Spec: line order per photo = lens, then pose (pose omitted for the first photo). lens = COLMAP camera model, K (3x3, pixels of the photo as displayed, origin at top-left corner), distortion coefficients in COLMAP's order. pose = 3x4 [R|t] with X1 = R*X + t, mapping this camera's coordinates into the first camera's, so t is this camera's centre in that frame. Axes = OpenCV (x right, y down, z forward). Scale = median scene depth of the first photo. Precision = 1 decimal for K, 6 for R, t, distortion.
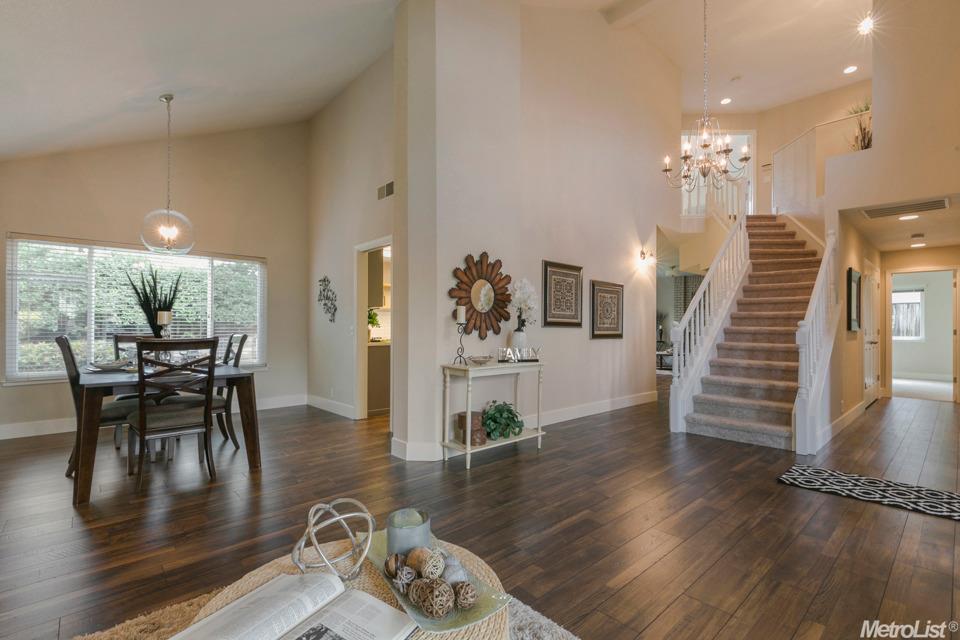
lens RADIAL K [[442.9, 0, 480.6], [0, 442.9, 321.1], [0, 0, 1]] dist [-0.016261, -0.000234]
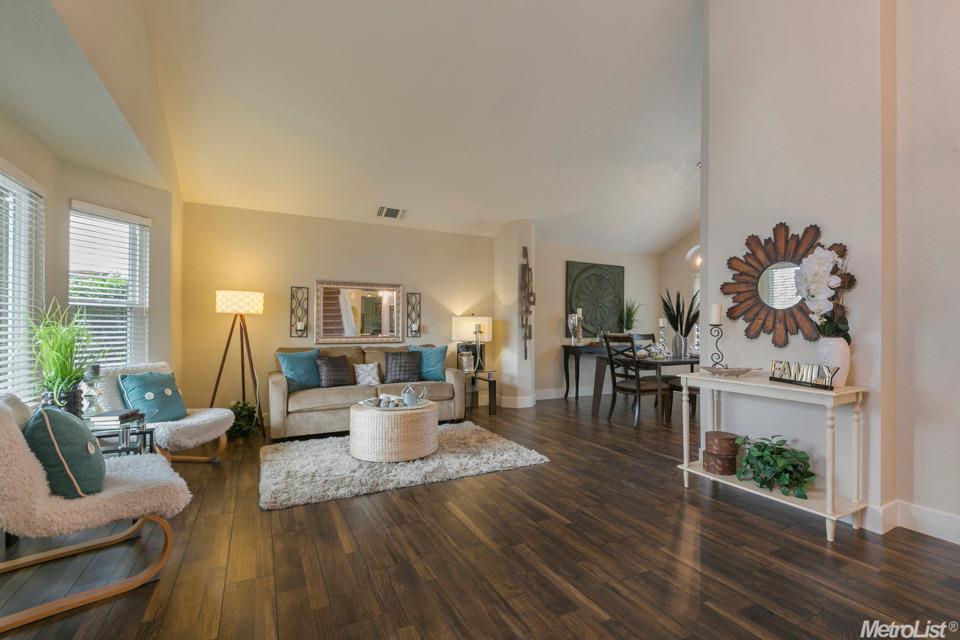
lens RADIAL K [[442.9, 0, 476.3], [0, 442.9, 323.9], [0, 0, 1]] dist [-0.016261, -0.000234]
pose [[-0.277584, -0.010494, -0.960644, 0.839634], [-0.000063, 0.999941, -0.010905, 0.012359], [0.960701, -0.002967, -0.277568, 0.746722]]
